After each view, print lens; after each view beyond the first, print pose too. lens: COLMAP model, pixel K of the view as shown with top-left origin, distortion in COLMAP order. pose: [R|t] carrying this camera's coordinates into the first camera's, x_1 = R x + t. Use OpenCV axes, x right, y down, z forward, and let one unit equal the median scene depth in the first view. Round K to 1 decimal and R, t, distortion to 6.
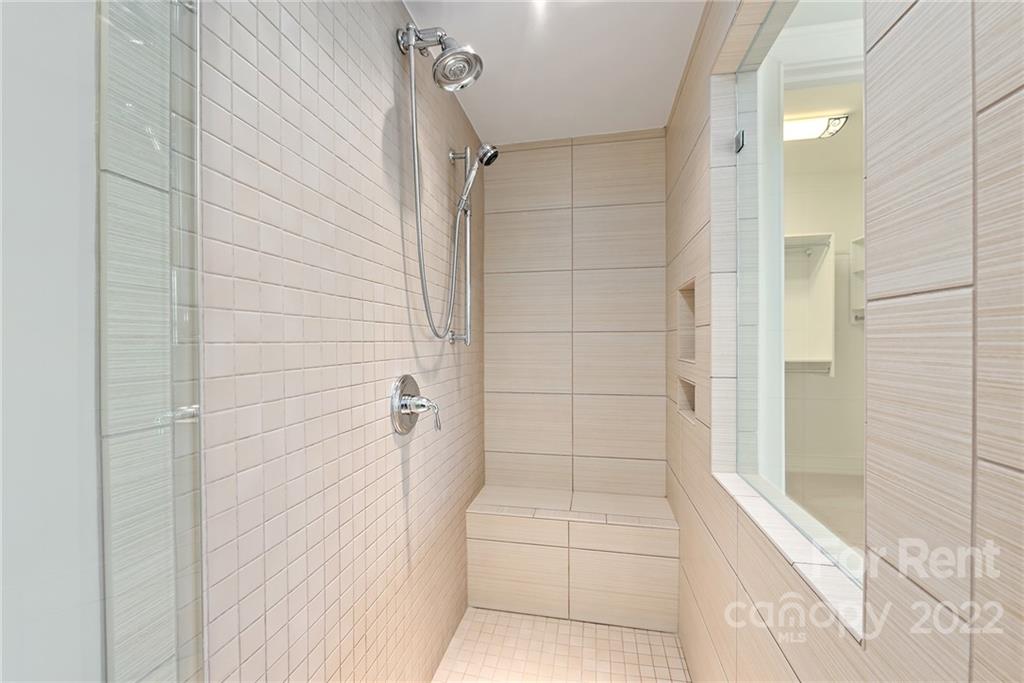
lens RADIAL K [[400.9, 0, 511.9], [0, 400.9, 341.6], [0, 0, 1]] dist [0.001255, 0.000198]
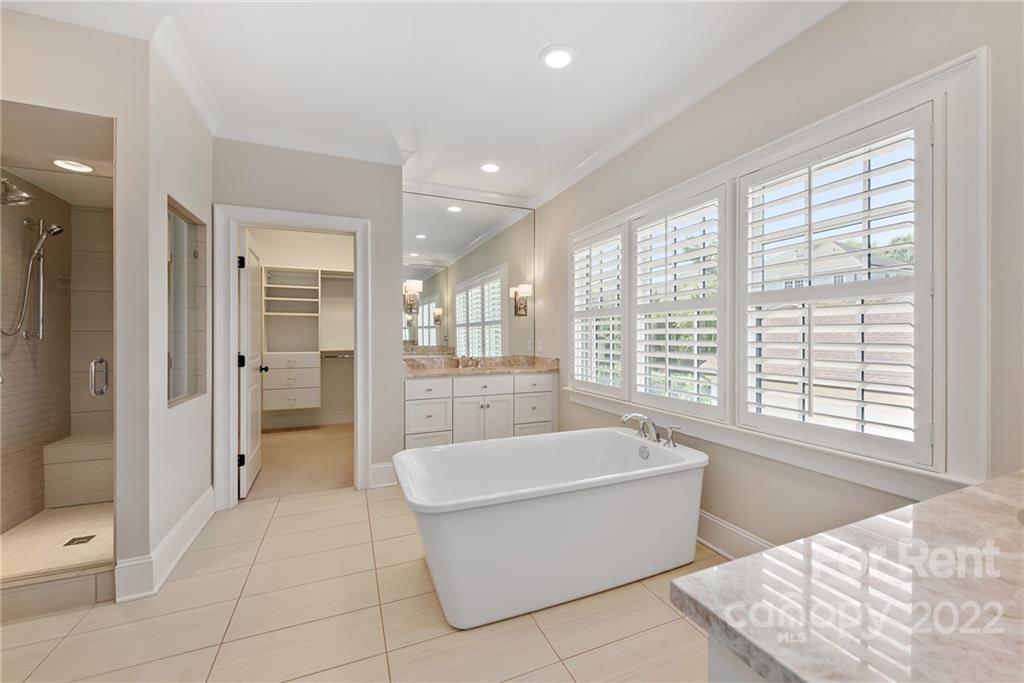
lens RADIAL K [[400.9, 0, 511.3], [0, 400.9, 338.2], [0, 0, 1]] dist [0.001255, 0.000198]
pose [[0.823678, 0.004832, 0.567037, 0.531454], [-0.003801, 0.999988, -0.003000, -0.000188], [-0.567045, 0.000316, 0.823687, -1.412443]]
